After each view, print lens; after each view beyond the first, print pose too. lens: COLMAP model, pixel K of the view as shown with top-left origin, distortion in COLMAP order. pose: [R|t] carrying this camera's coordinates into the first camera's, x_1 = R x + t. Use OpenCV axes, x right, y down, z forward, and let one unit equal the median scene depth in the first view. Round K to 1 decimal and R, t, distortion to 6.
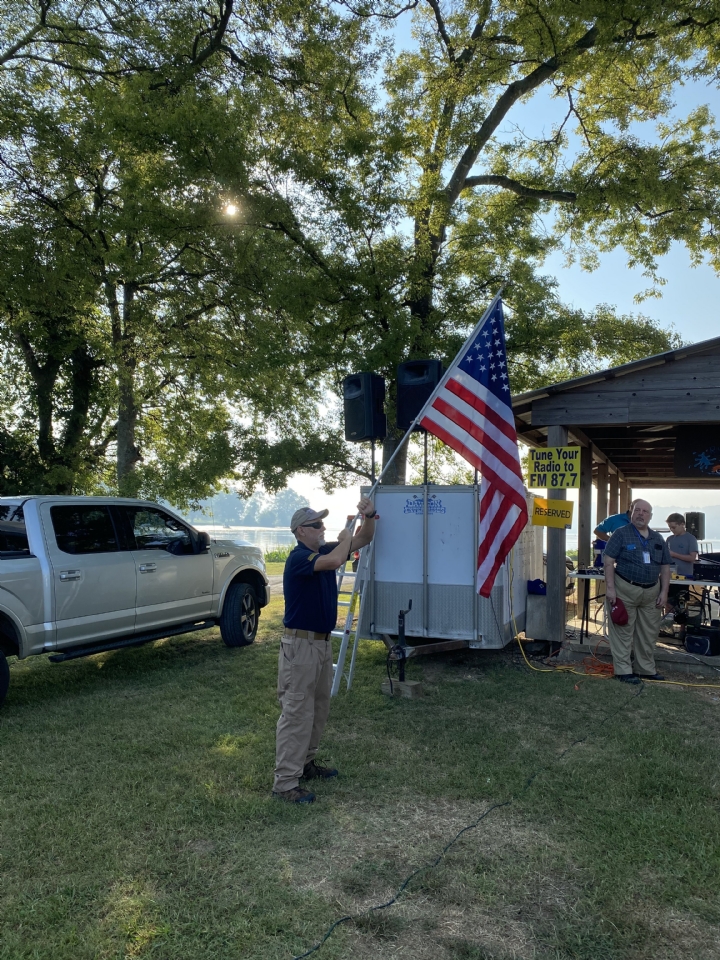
lens RADIAL K [[723.8, 0, 362.8], [0, 723.8, 485.0], [0, 0, 1]] dist [0.007980, -0.021603]
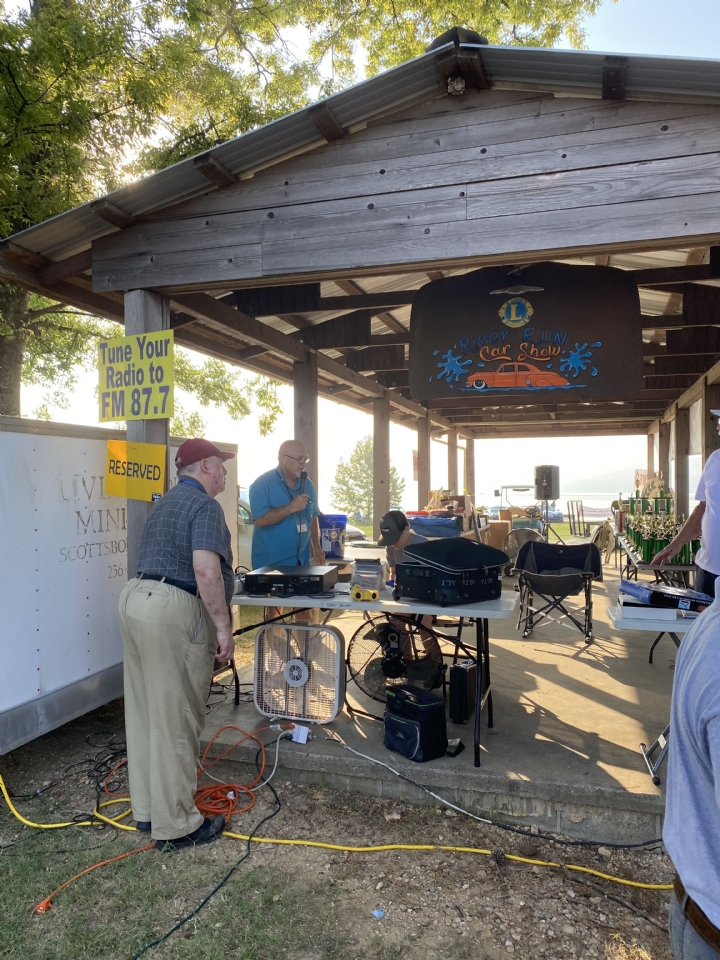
lens RADIAL K [[738.1, 0, 348.7], [0, 738.1, 476.8], [0, 0, 1]] dist [0.074526, -0.145014]
pose [[0.994087, -0.032565, 0.103588, 0.347863], [0.028599, 0.998808, 0.039549, 0.027118], [-0.104752, -0.036353, 0.993834, 0.475621]]
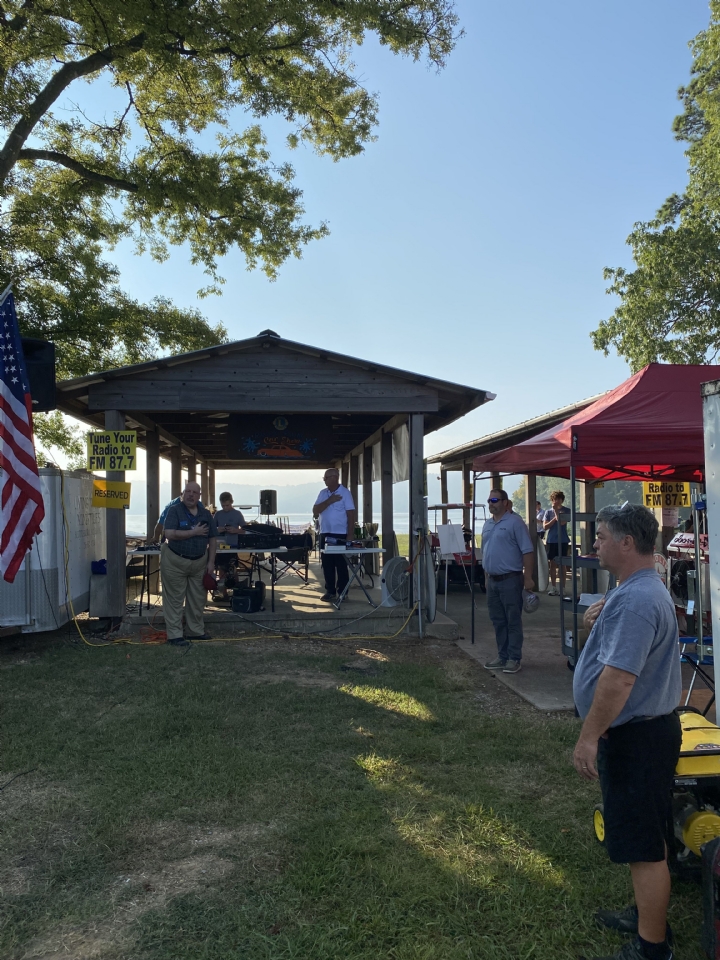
lens RADIAL K [[723.8, 0, 362.8], [0, 723.8, 485.0], [0, 0, 1]] dist [0.007980, -0.021603]
pose [[0.865339, -0.025738, 0.500526, 0.052927], [0.012590, 0.999482, 0.029629, -0.001257], [-0.501029, -0.019338, 0.865214, -0.080866]]
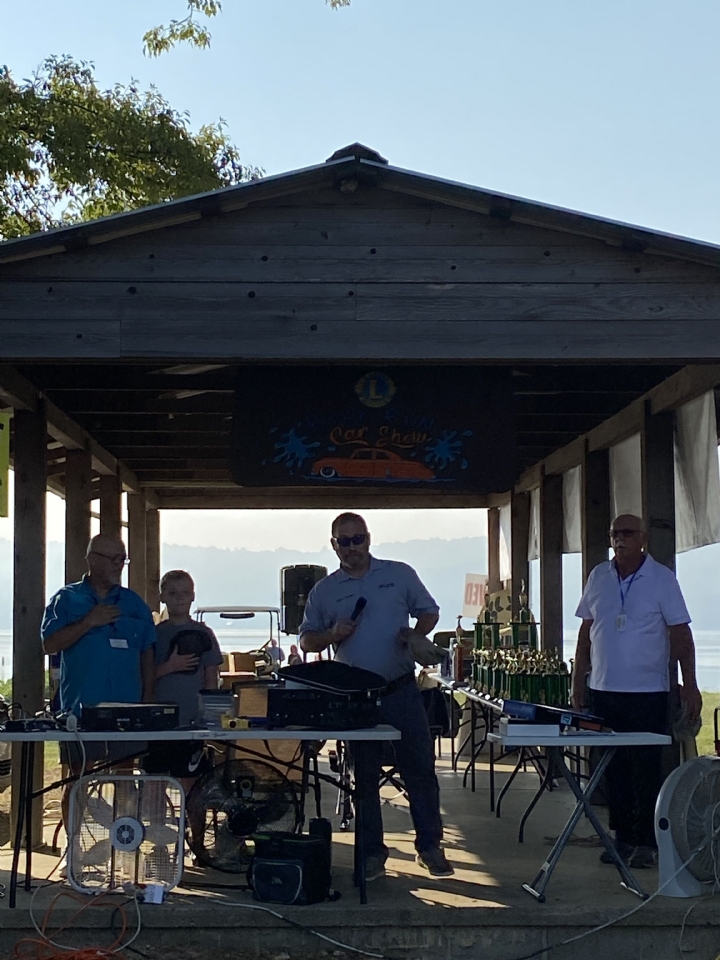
lens RADIAL K [[2047.3, 0, 339.1], [0, 2047.3, 457.3], [0, 0, 1]] dist [0.165451, -0.197736]
pose [[0.909267, -0.004050, 0.416194, -0.007491], [0.012007, 0.999792, -0.016504, -0.007526], [-0.416040, 0.020004, 0.909126, -0.110380]]
